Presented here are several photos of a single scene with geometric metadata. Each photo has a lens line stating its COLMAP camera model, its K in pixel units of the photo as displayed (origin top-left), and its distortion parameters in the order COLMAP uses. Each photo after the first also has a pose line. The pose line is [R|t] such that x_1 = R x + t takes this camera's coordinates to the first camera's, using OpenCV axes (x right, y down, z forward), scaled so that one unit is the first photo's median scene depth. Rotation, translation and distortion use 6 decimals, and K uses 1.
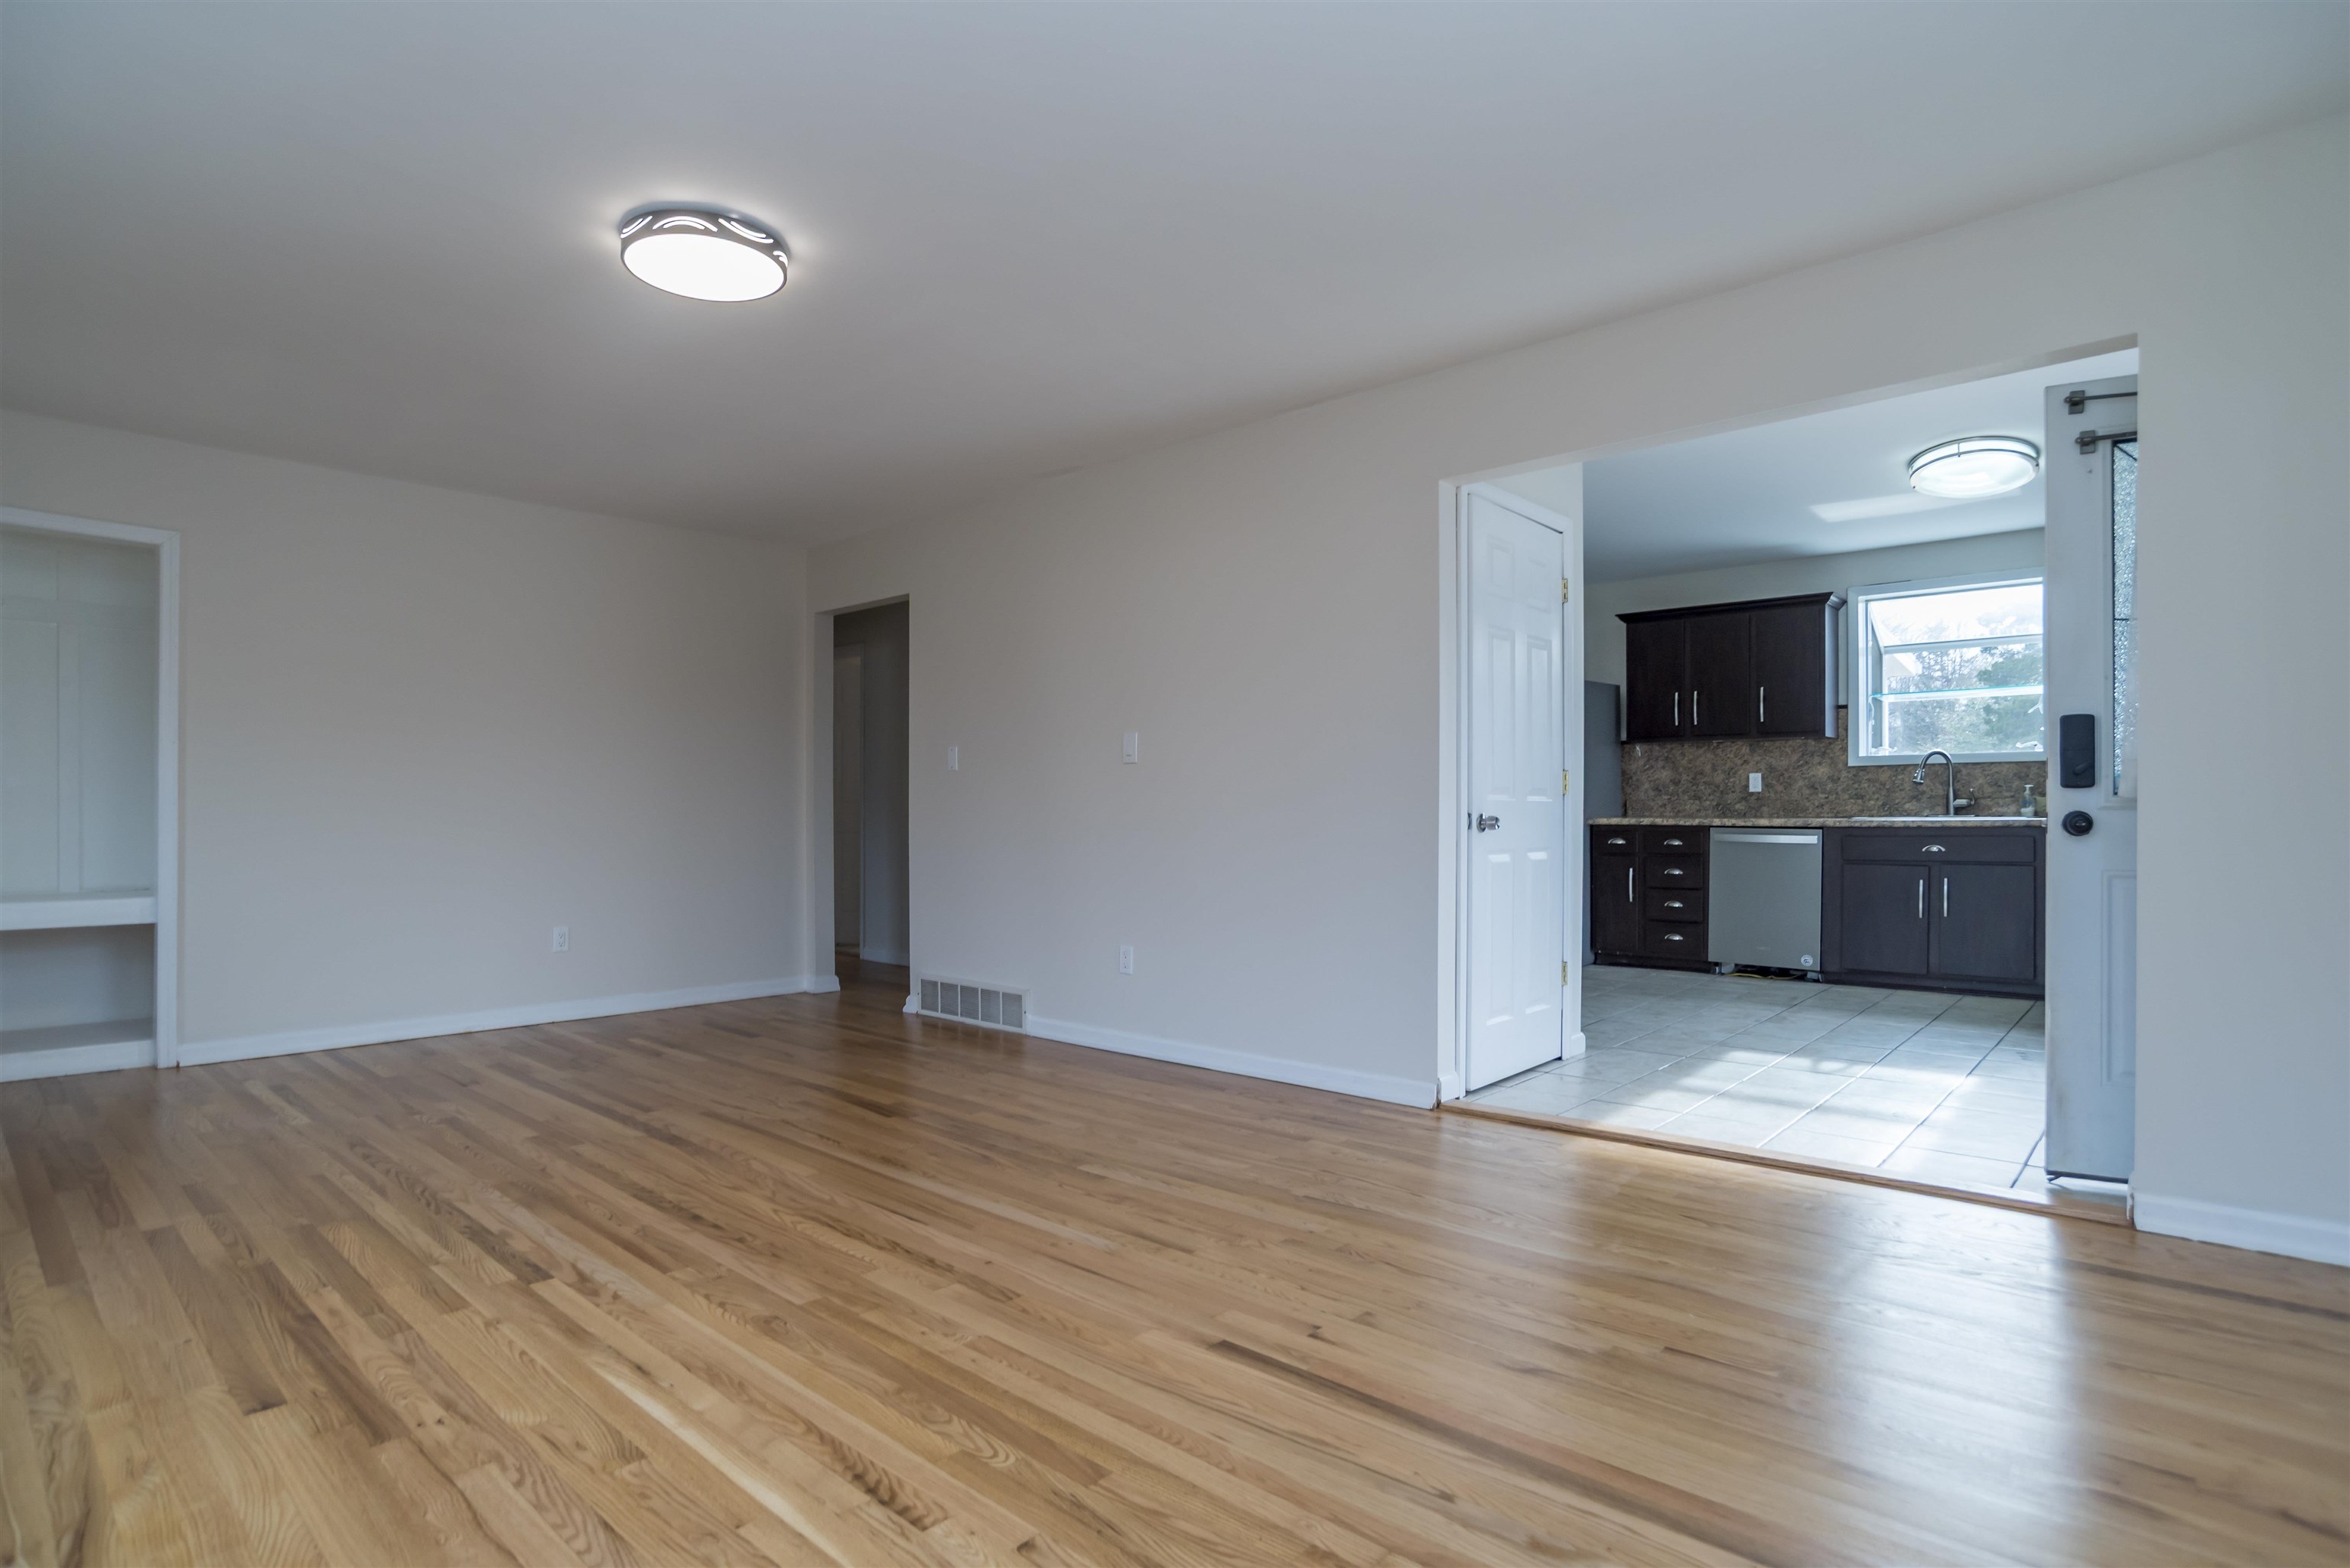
lens RADIAL K [[1206.3, 0, 1175.0], [0, 1206.3, 784.0], [0, 0, 1]] dist [-0.022468, 0.001064]
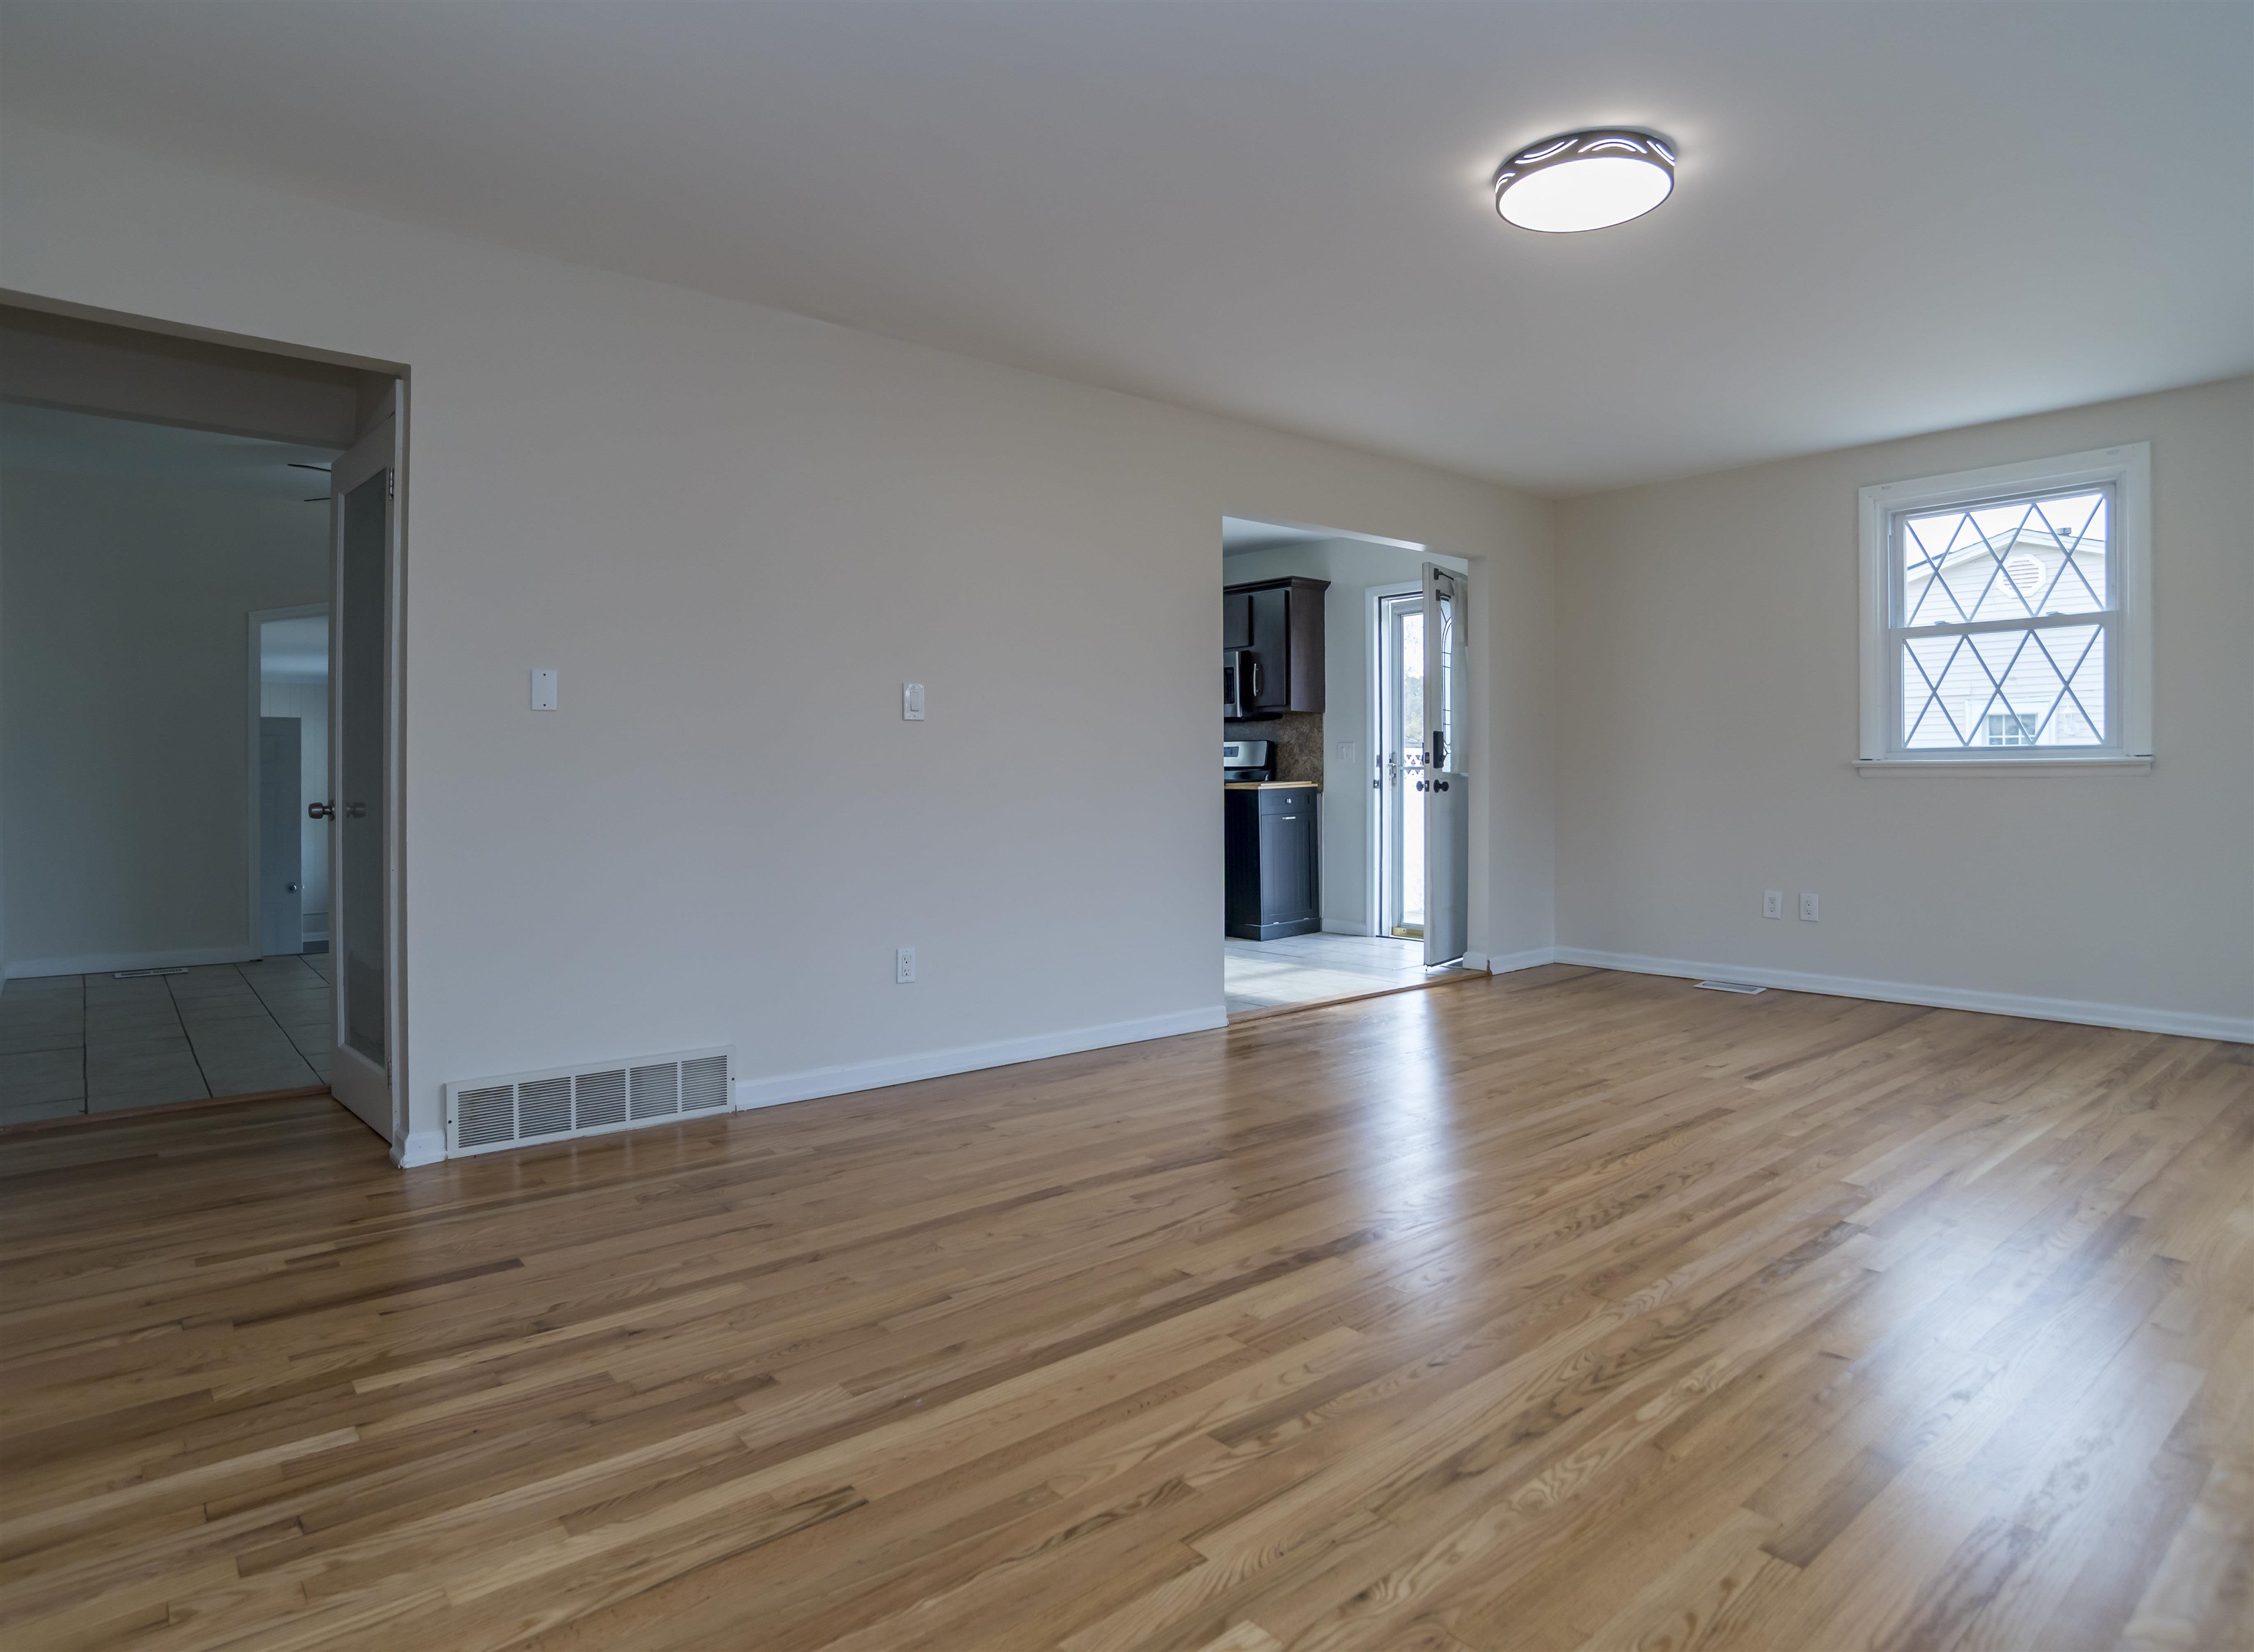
lens RADIAL K [[1250.6, 0, 1127.0], [0, 1250.6, 826.0], [0, 0, 1]] dist [-0.087980, 0.044630]
pose [[0.123916, -0.028536, 0.991882, -1.355370], [-0.019033, 0.999334, 0.031128, 0.042564], [-0.992110, -0.022735, 0.123290, 1.243497]]
